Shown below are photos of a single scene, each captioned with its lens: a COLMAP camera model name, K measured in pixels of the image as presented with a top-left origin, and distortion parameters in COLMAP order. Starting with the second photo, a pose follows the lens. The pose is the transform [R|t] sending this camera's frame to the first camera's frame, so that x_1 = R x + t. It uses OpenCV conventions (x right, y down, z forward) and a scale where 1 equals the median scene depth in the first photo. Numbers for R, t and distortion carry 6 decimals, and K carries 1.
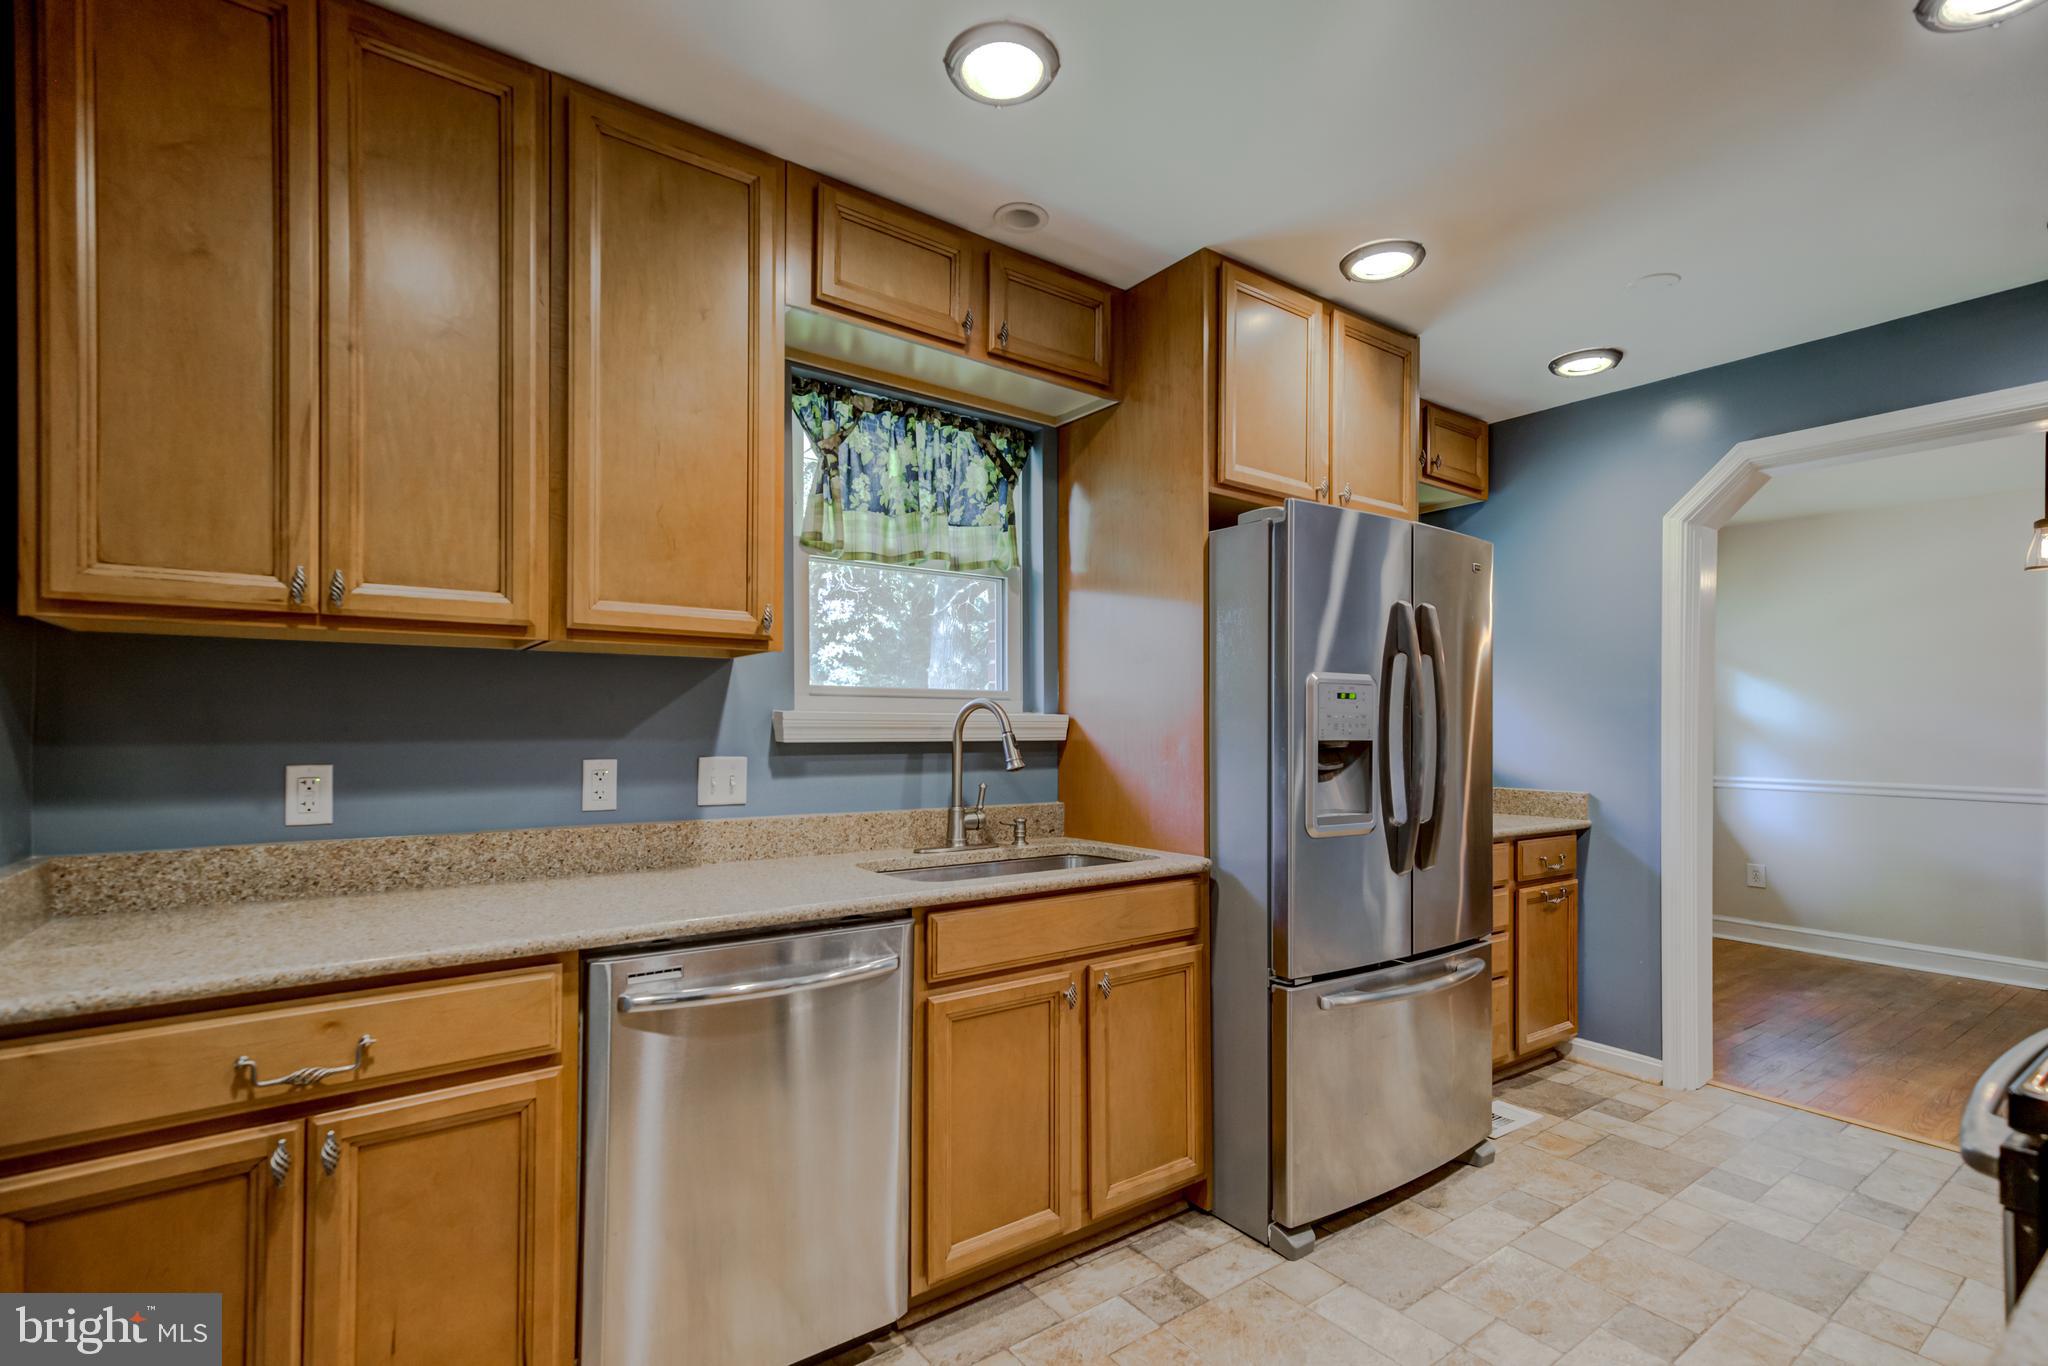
lens RADIAL K [[936.1, 0, 1048.8], [0, 936.1, 719.8], [0, 0, 1]] dist [-0.003678, -0.000274]
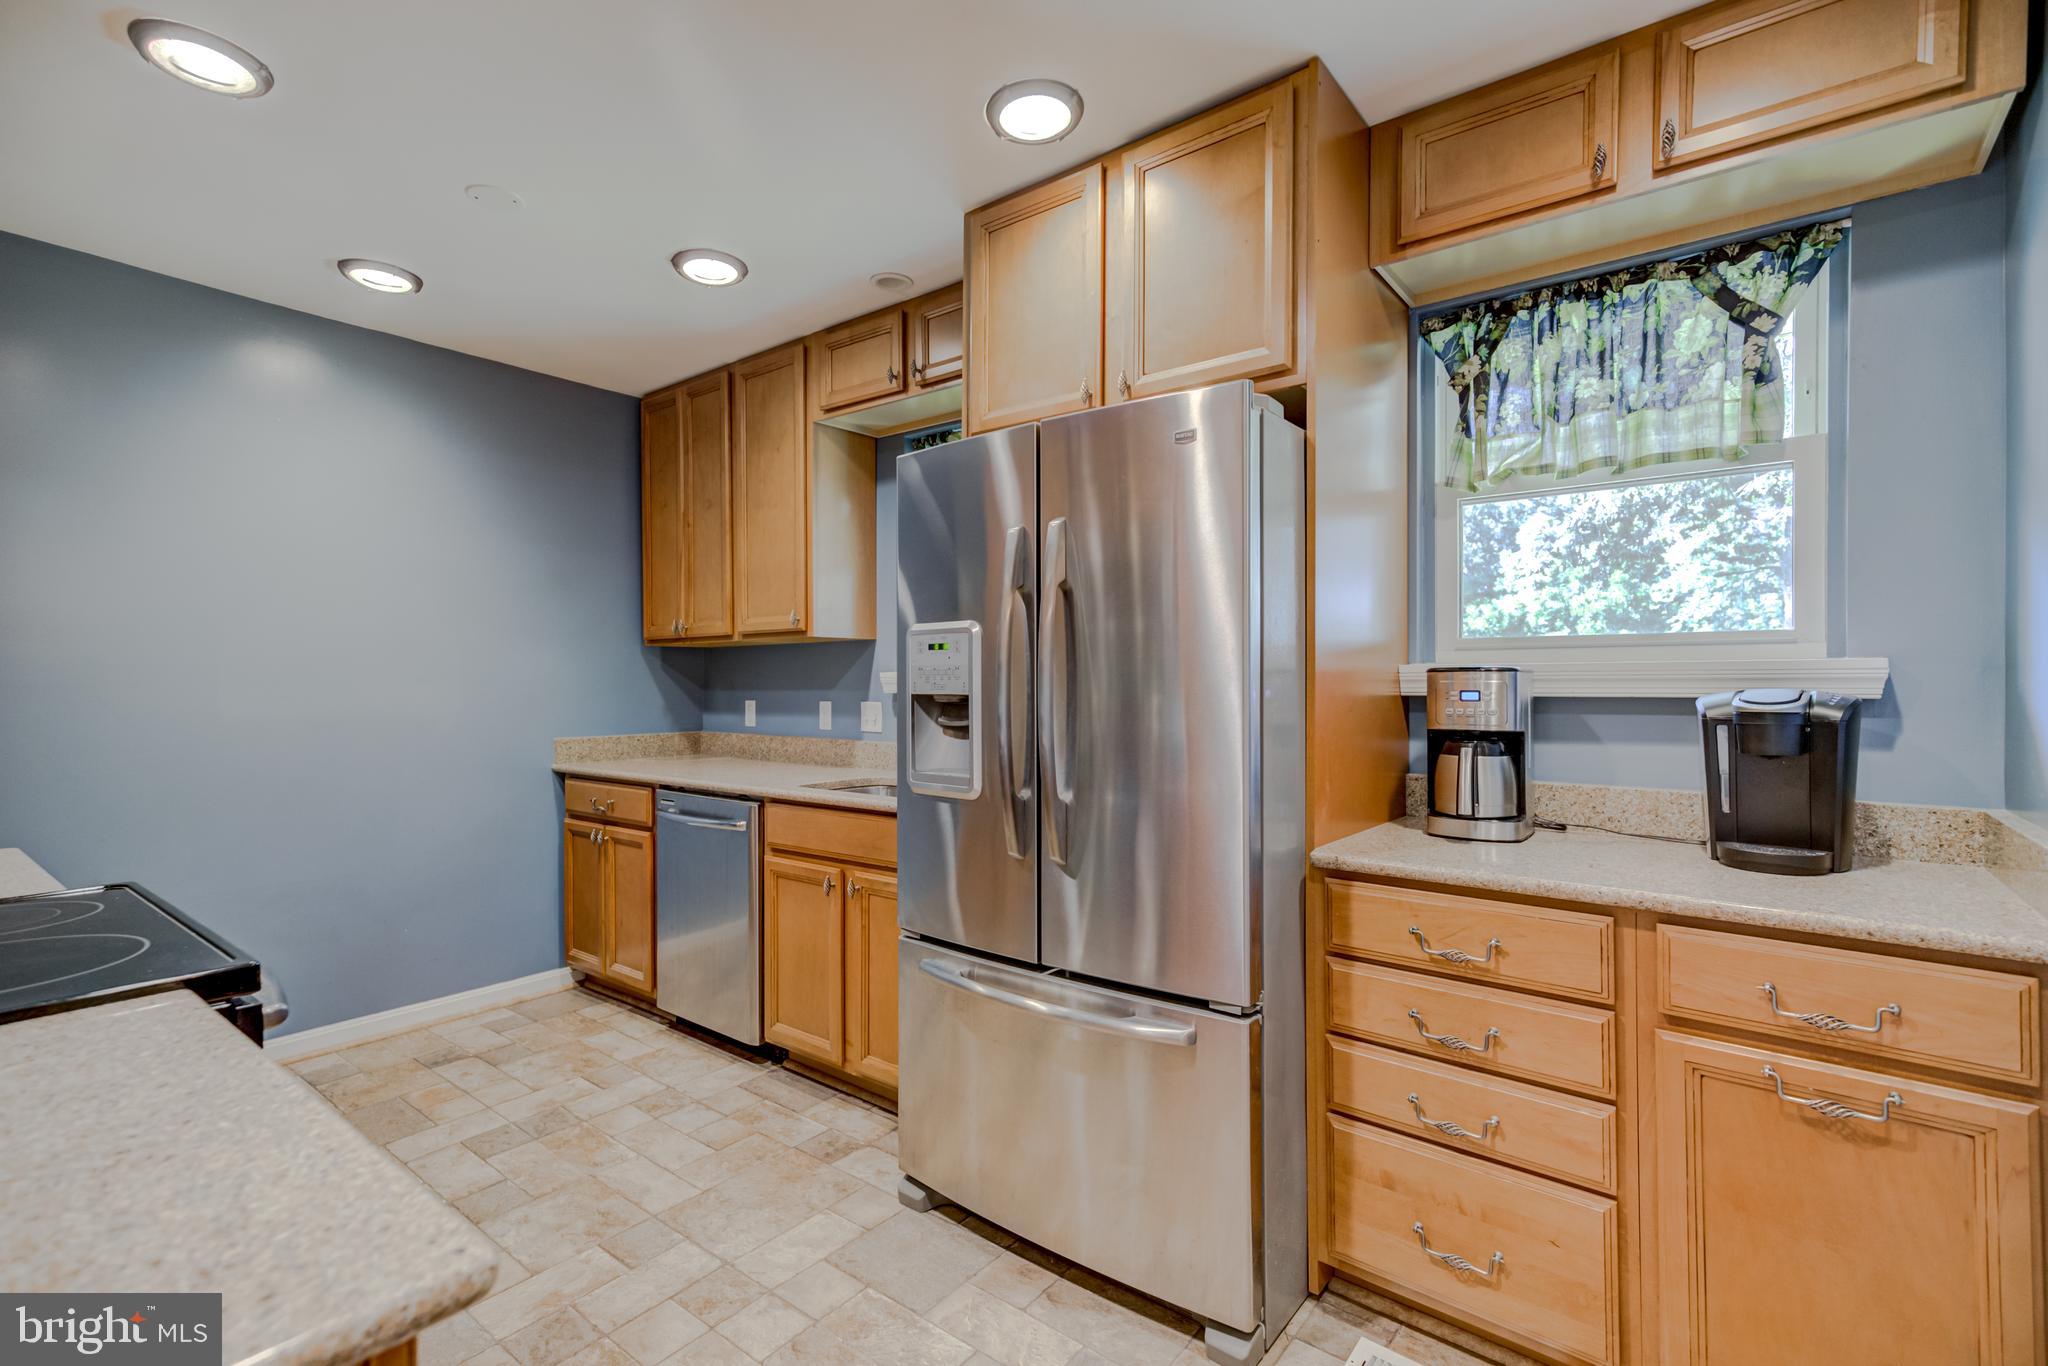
lens RADIAL K [[936.1, 0, 1038.5], [0, 936.1, 684.0], [0, 0, 1]] dist [-0.003678, -0.000274]
pose [[0.267217, -0.002853, -0.963632, 1.354827], [0.008878, 0.999960, -0.000499, 0.013828], [0.963596, -0.008422, 0.267231, 0.920878]]
